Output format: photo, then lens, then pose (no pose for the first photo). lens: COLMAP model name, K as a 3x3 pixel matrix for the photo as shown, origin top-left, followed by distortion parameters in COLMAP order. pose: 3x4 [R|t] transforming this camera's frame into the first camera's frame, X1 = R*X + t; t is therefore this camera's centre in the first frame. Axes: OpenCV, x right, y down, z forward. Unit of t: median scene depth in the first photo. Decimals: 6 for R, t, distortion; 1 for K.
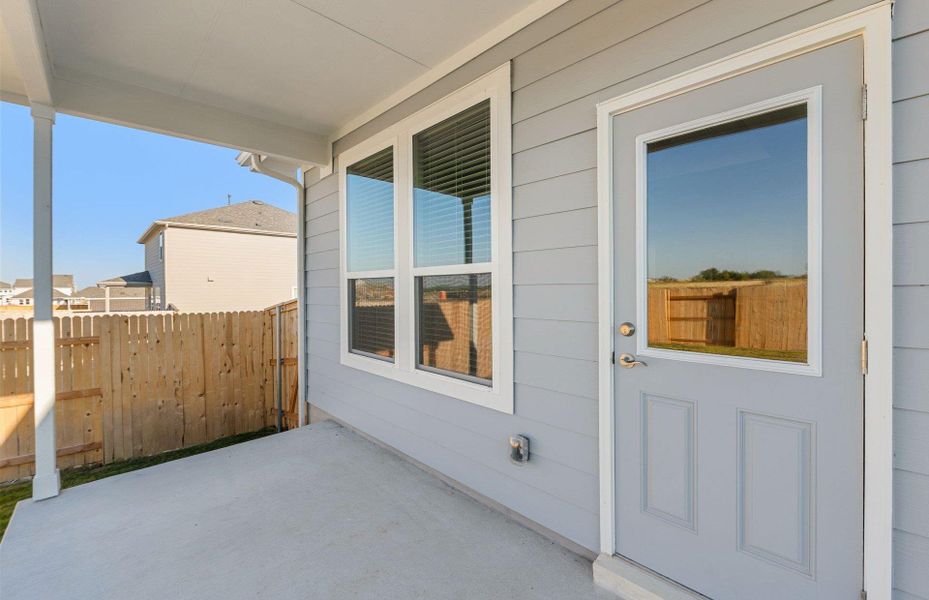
lens RADIAL K [[394.8, 0, 464.1], [0, 394.8, 297.8], [0, 0, 1]] dist [0.004532, 0.000300]
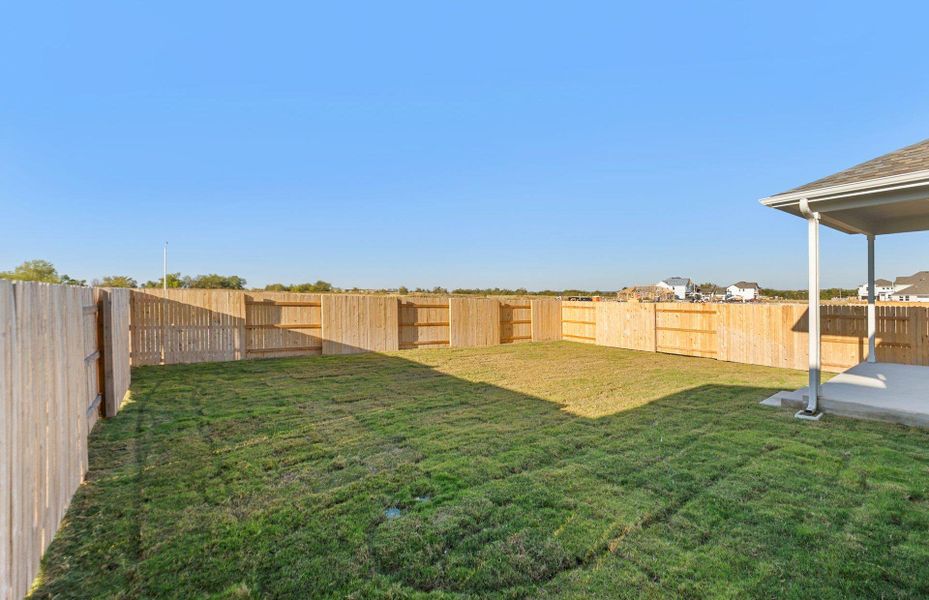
lens RADIAL K [[394.8, 0, 460.7], [0, 394.8, 295.9], [0, 0, 1]] dist [0.004532, 0.000300]
pose [[-0.110362, 0.007286, -0.993865, 0.305068], [-0.002872, 0.999967, 0.007650, -0.003080], [0.993887, 0.003699, -0.110338, -0.235151]]
